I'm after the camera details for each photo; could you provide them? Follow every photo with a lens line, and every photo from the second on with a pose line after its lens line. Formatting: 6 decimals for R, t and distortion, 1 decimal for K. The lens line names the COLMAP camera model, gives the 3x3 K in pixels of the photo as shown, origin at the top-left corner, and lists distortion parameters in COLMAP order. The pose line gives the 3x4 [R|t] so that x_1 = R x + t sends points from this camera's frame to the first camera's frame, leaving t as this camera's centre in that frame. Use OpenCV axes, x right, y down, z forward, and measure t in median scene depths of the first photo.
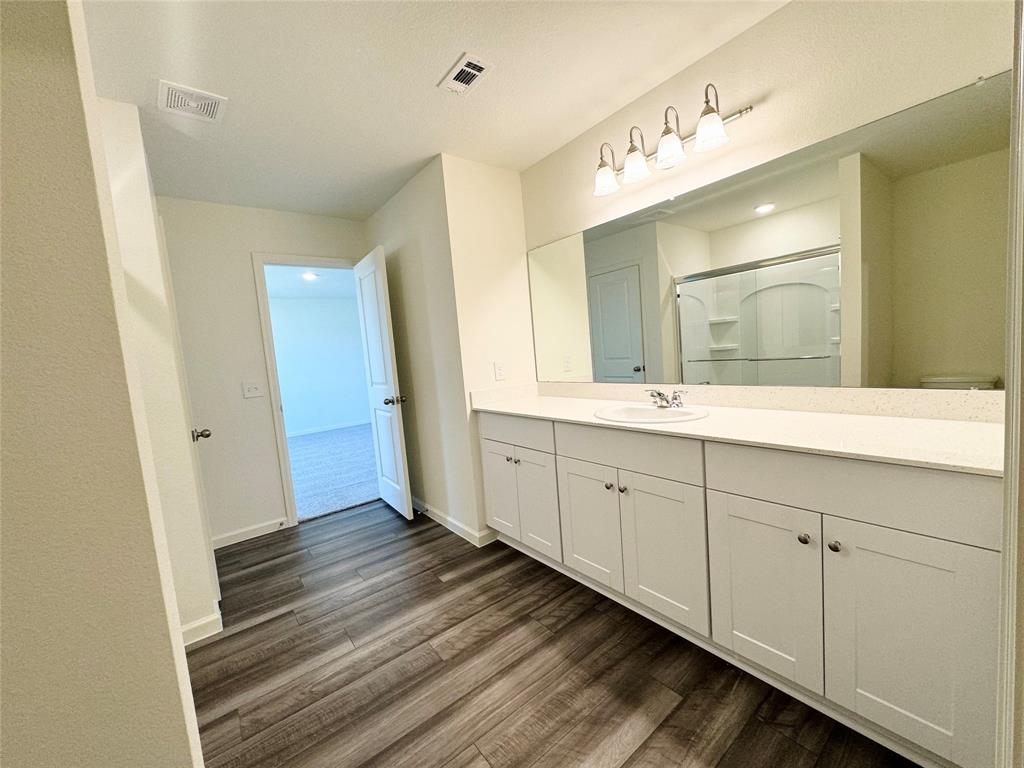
lens RADIAL K [[407.1, 0, 512.3], [0, 407.1, 383.6], [0, 0, 1]] dist [-0.003250, 0.000589]
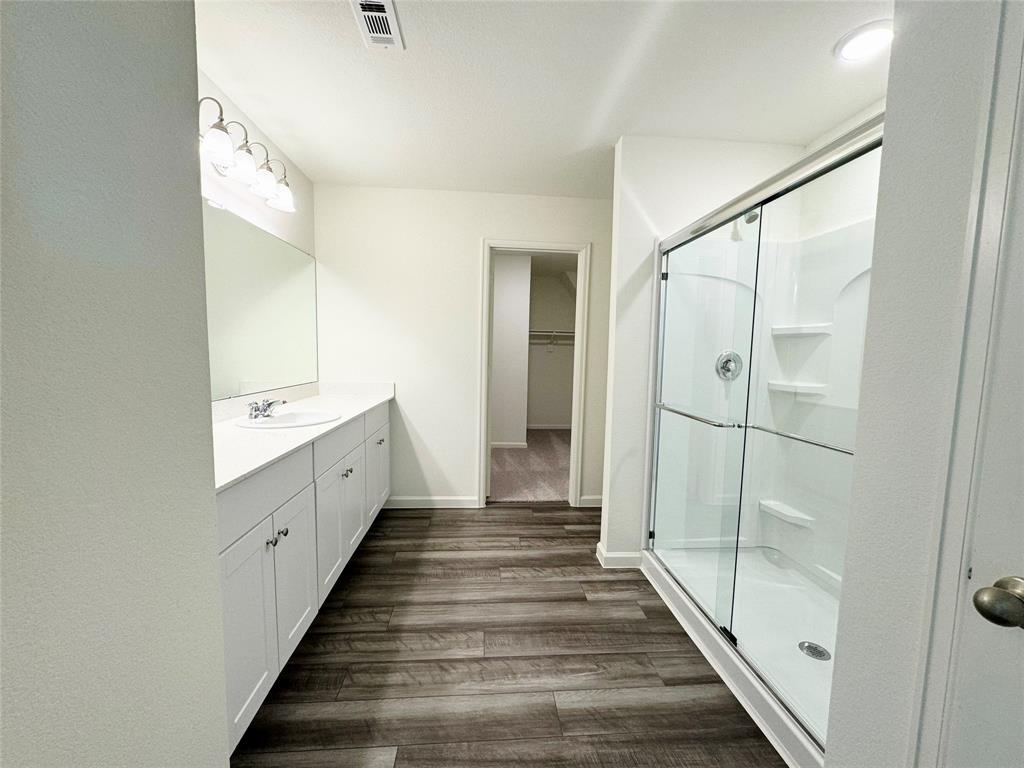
lens RADIAL K [[407.1, 0, 511.8], [0, 407.1, 382.8], [0, 0, 1]] dist [-0.003250, 0.000589]
pose [[-0.836545, 0.024964, 0.547330, -0.847322], [0.093390, 0.990840, 0.097546, -0.081322], [-0.539881, 0.132716, -0.831213, 1.779787]]
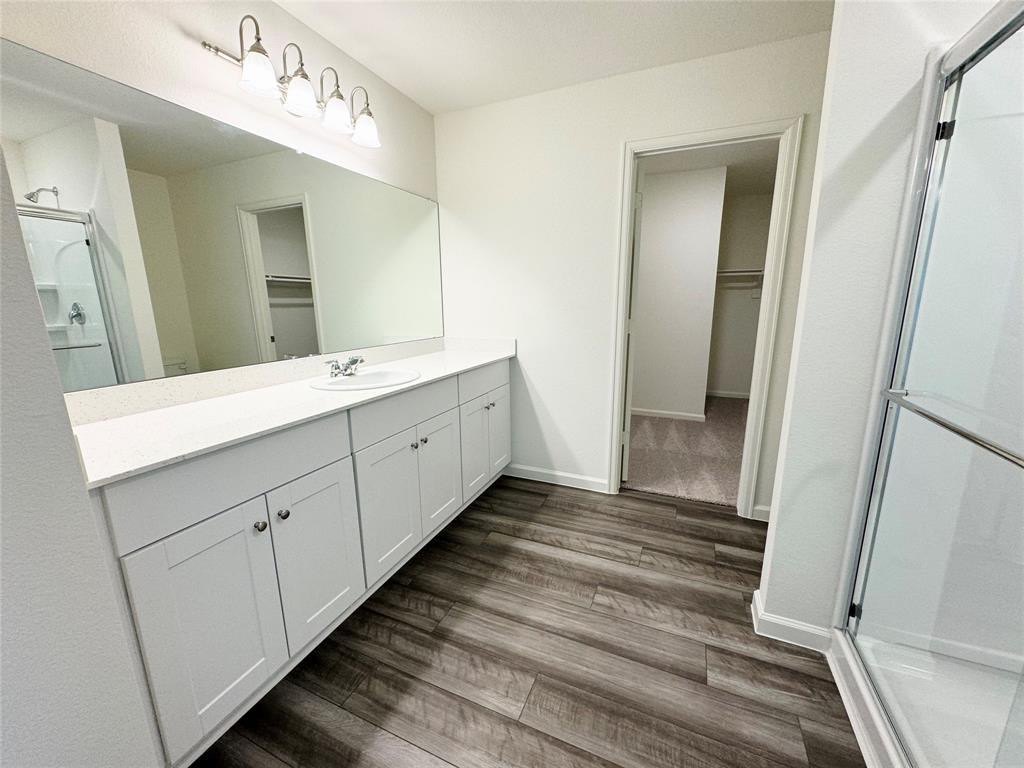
lens RADIAL K [[407.1, 0, 510.9], [0, 407.1, 383.8], [0, 0, 1]] dist [-0.003250, 0.000589]
pose [[-0.478080, -0.090161, 0.873676, -0.811531], [0.117335, 0.979245, 0.165262, -0.046375], [-0.870443, 0.181521, -0.457579, 1.311709]]
